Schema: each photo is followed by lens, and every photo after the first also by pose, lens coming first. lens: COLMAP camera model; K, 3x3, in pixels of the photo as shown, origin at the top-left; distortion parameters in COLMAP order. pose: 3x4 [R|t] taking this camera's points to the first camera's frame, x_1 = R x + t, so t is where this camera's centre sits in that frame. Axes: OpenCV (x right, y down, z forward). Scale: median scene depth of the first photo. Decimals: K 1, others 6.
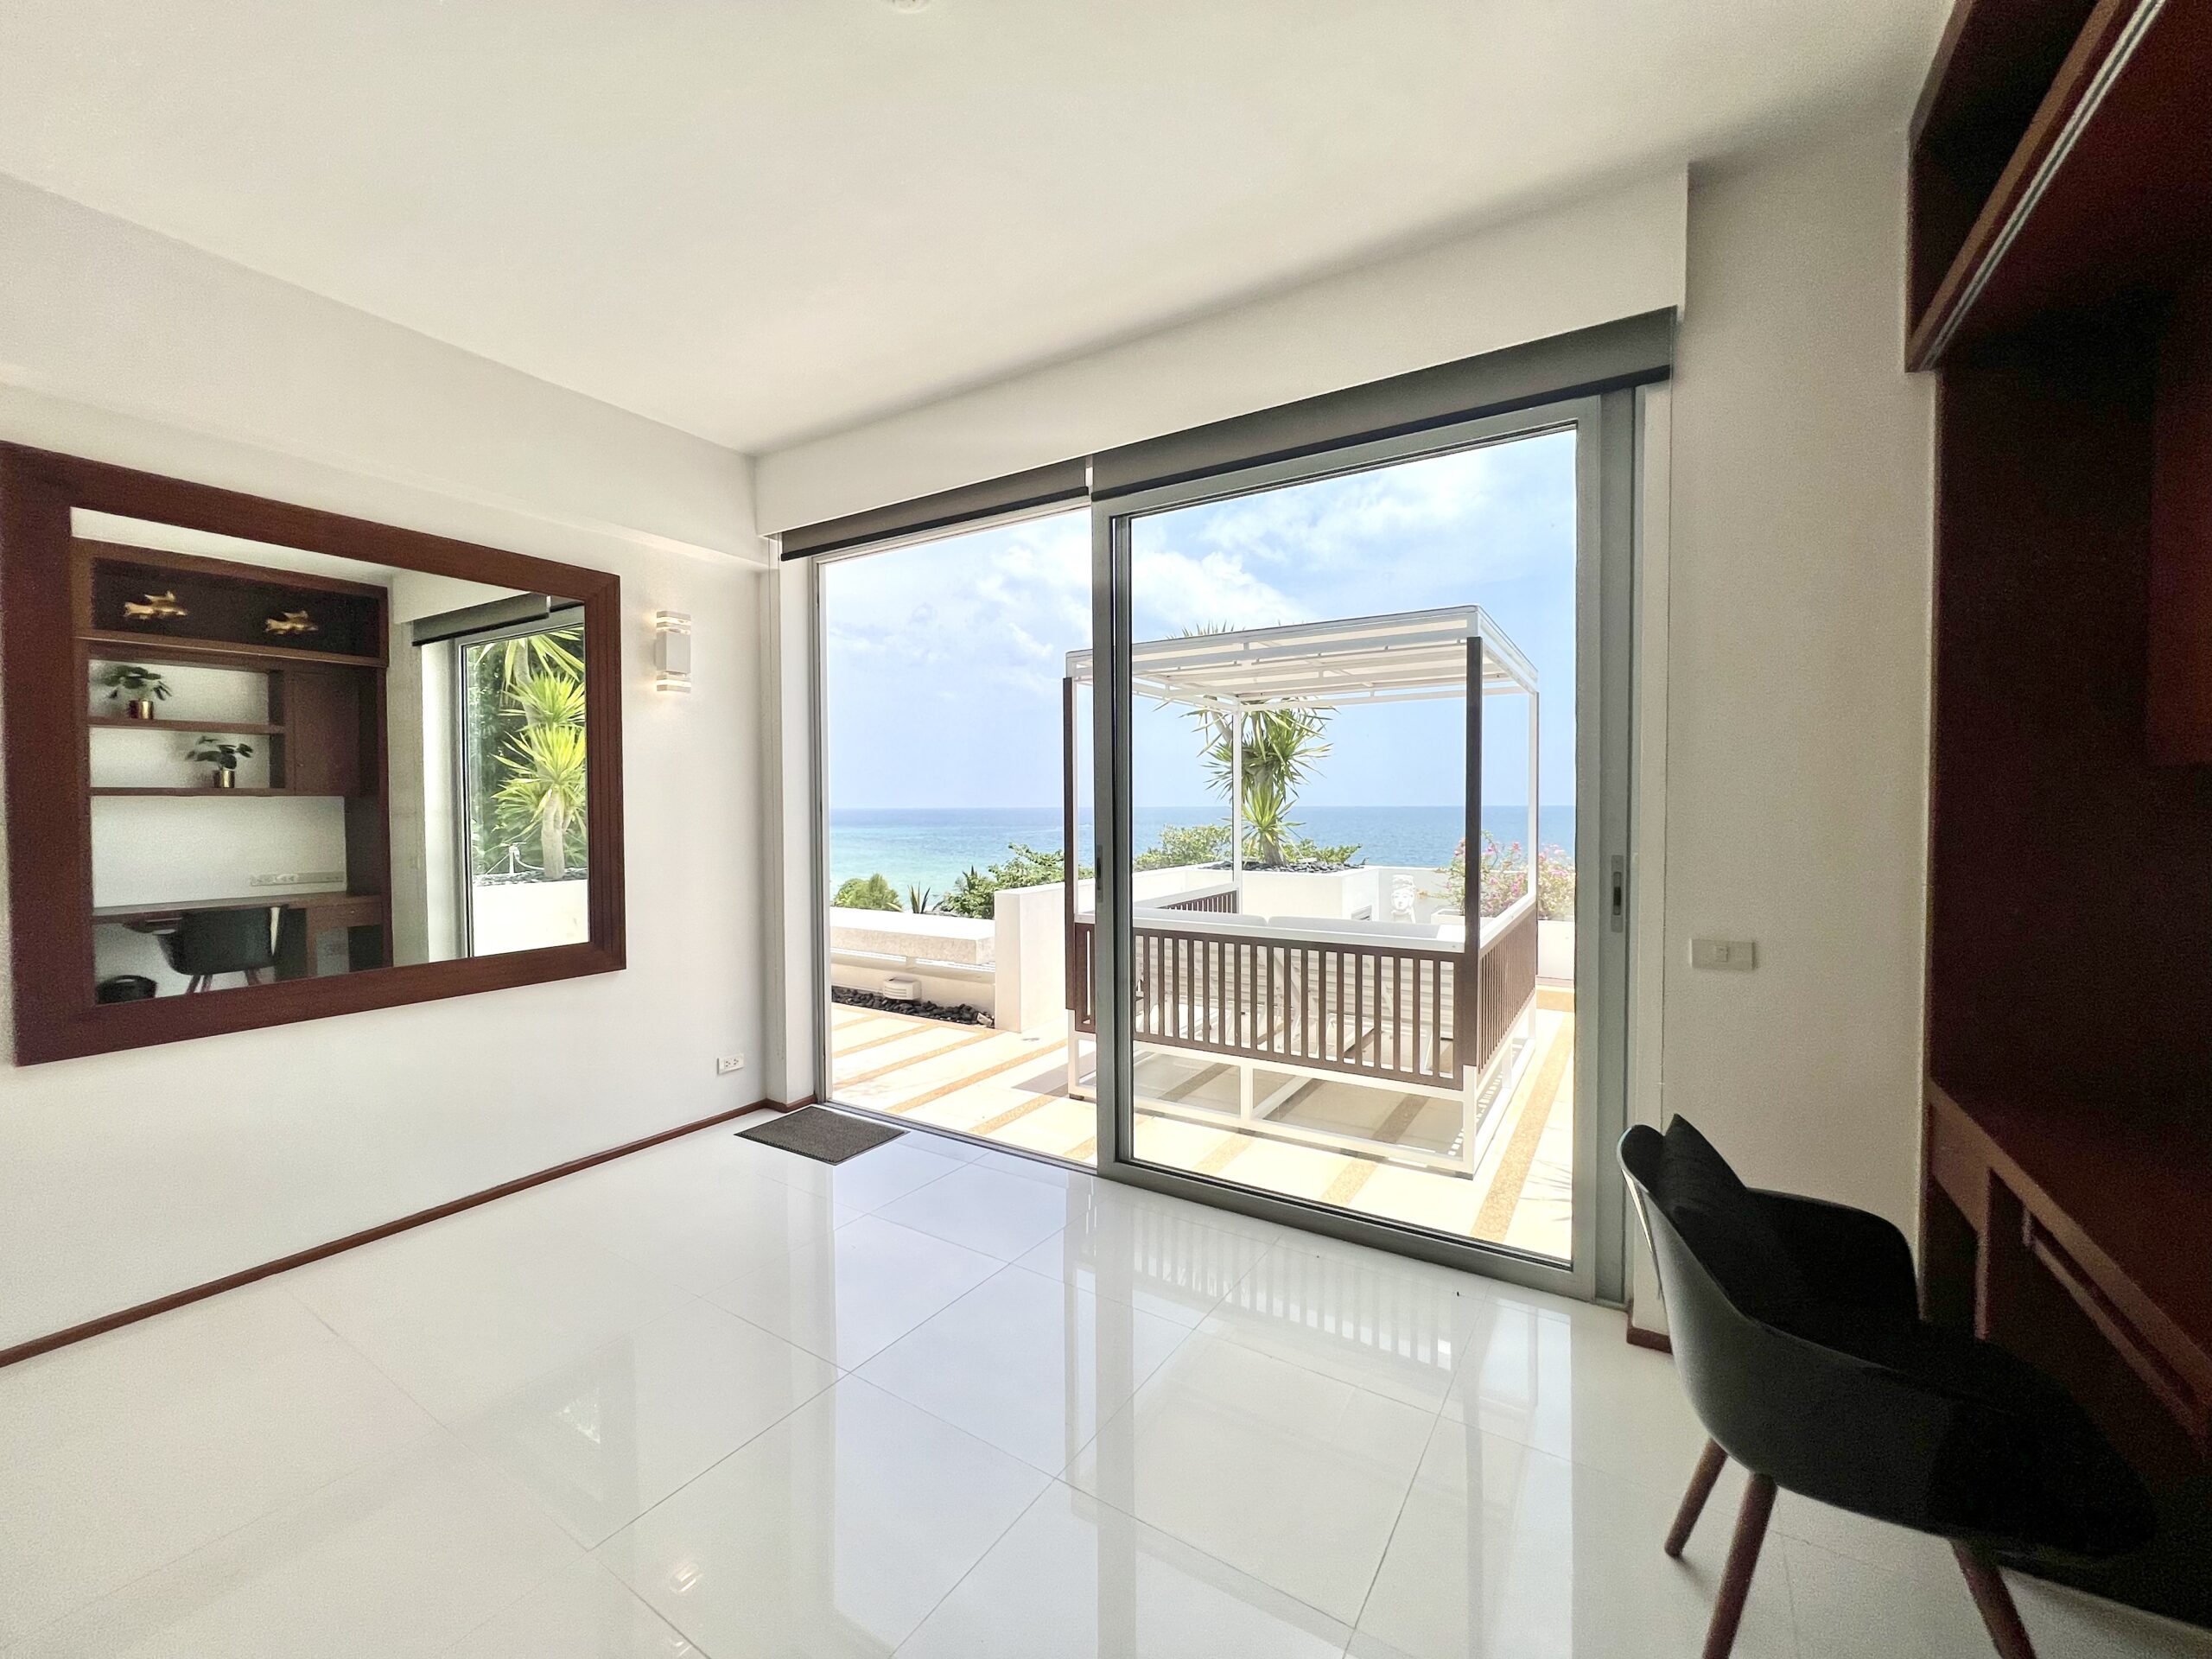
lens RADIAL K [[890.6, 0, 1112.2], [0, 890.6, 826.6], [0, 0, 1]] dist [-0.002054, 0.000755]
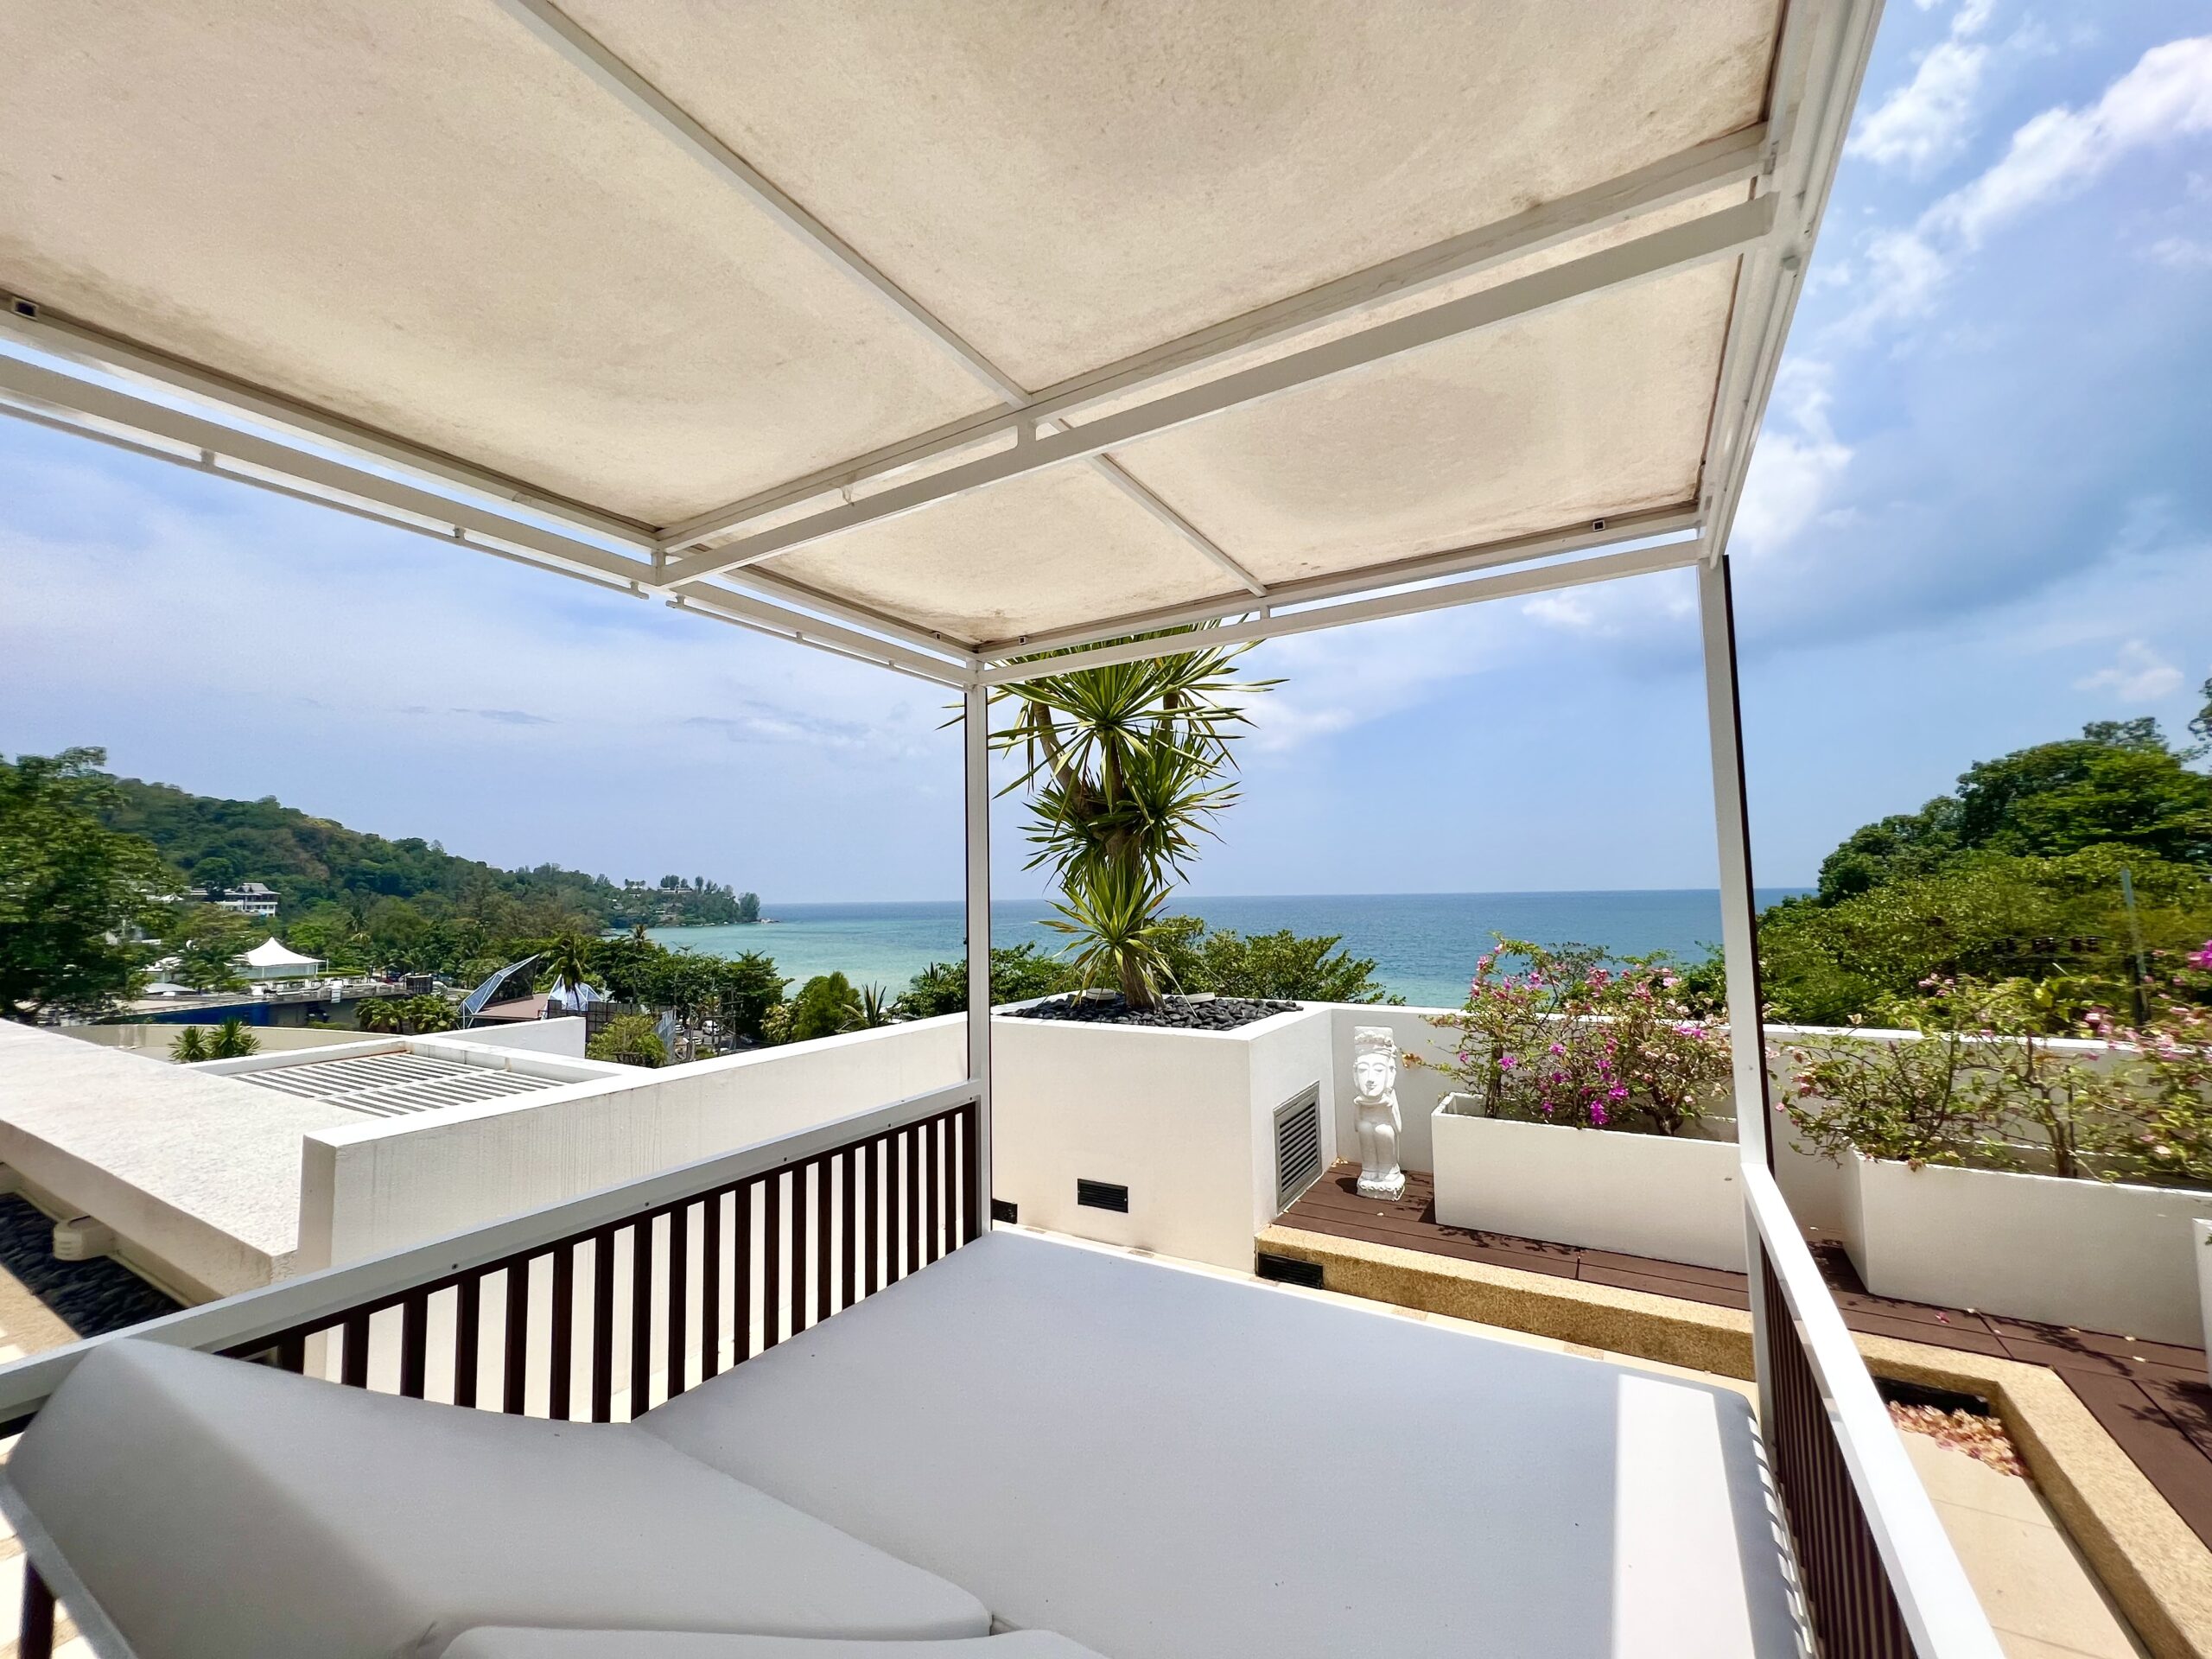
lens RADIAL K [[890.6, 0, 1101.3], [0, 890.6, 834.3], [0, 0, 1]] dist [-0.002054, 0.000755]
pose [[0.999895, -0.008565, 0.011683, 0.151100], [0.009633, 0.995469, -0.094597, -0.010187], [-0.010820, 0.094700, 0.995447, 0.439140]]
